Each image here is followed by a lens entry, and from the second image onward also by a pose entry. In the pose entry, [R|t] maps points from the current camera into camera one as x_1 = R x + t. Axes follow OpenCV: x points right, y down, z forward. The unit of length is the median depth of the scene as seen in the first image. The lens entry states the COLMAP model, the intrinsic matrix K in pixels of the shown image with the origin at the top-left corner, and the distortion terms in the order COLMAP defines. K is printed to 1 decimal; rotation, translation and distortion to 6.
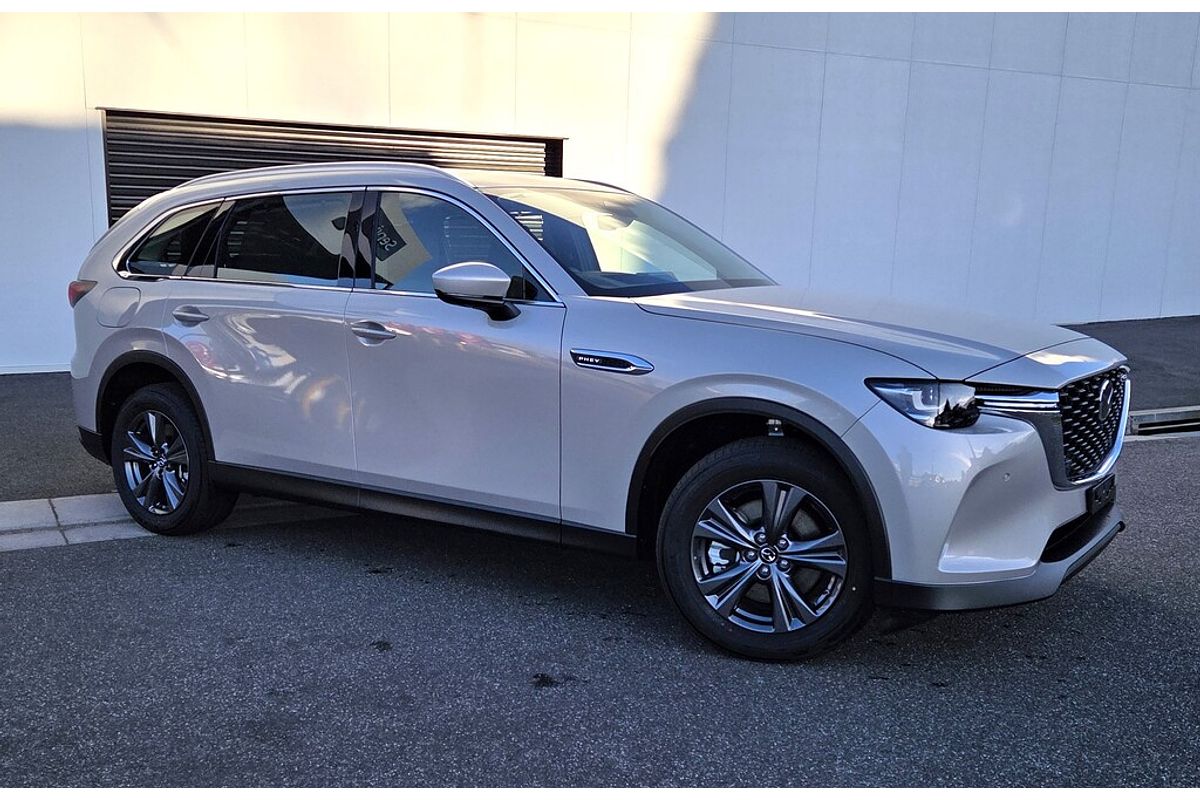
lens RADIAL K [[872.6, 0, 602.5], [0, 872.6, 418.2], [0, 0, 1]] dist [0.045295, -0.002097]
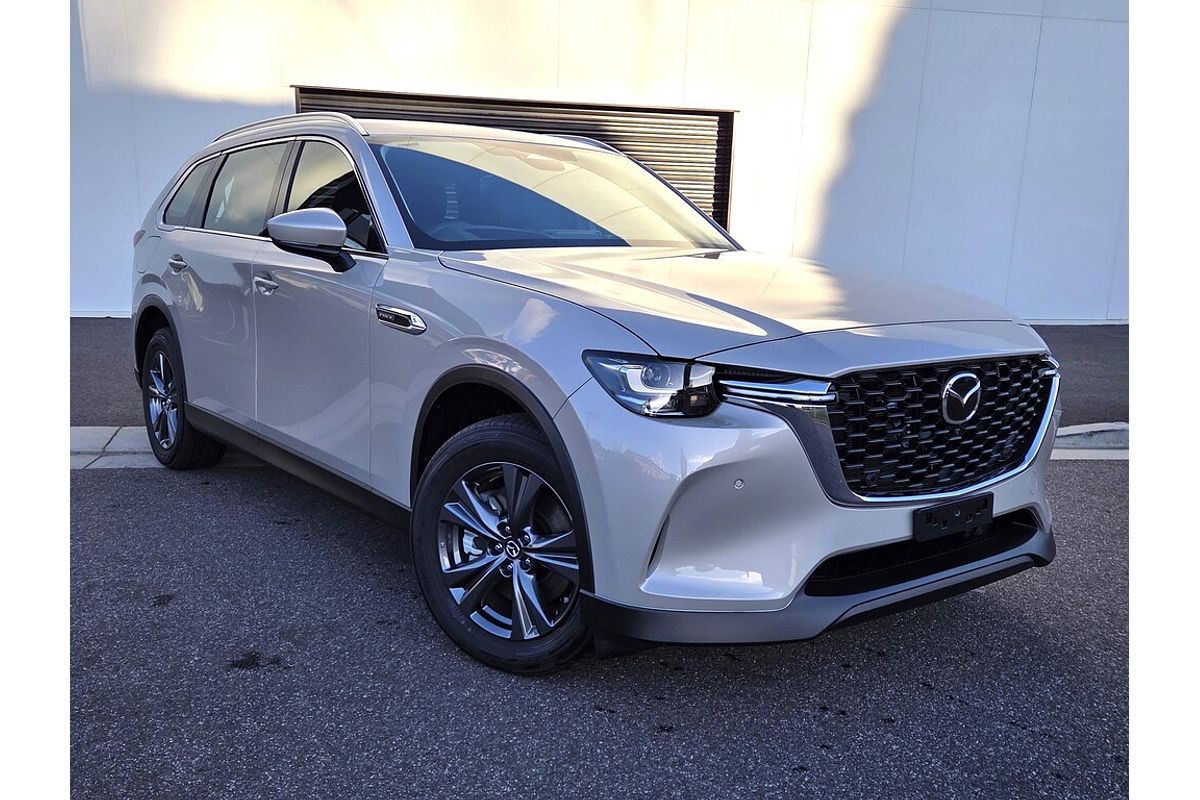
lens RADIAL K [[839.7, 0, 600.0], [0, 839.7, 400.0], [0, 0, 1]] dist [0.049131, -0.000353]
pose [[0.972010, 0.068975, -0.224587, 0.447181], [-0.065504, 0.997590, 0.022876, -0.015724], [0.225623, -0.007524, 0.974186, 0.207585]]
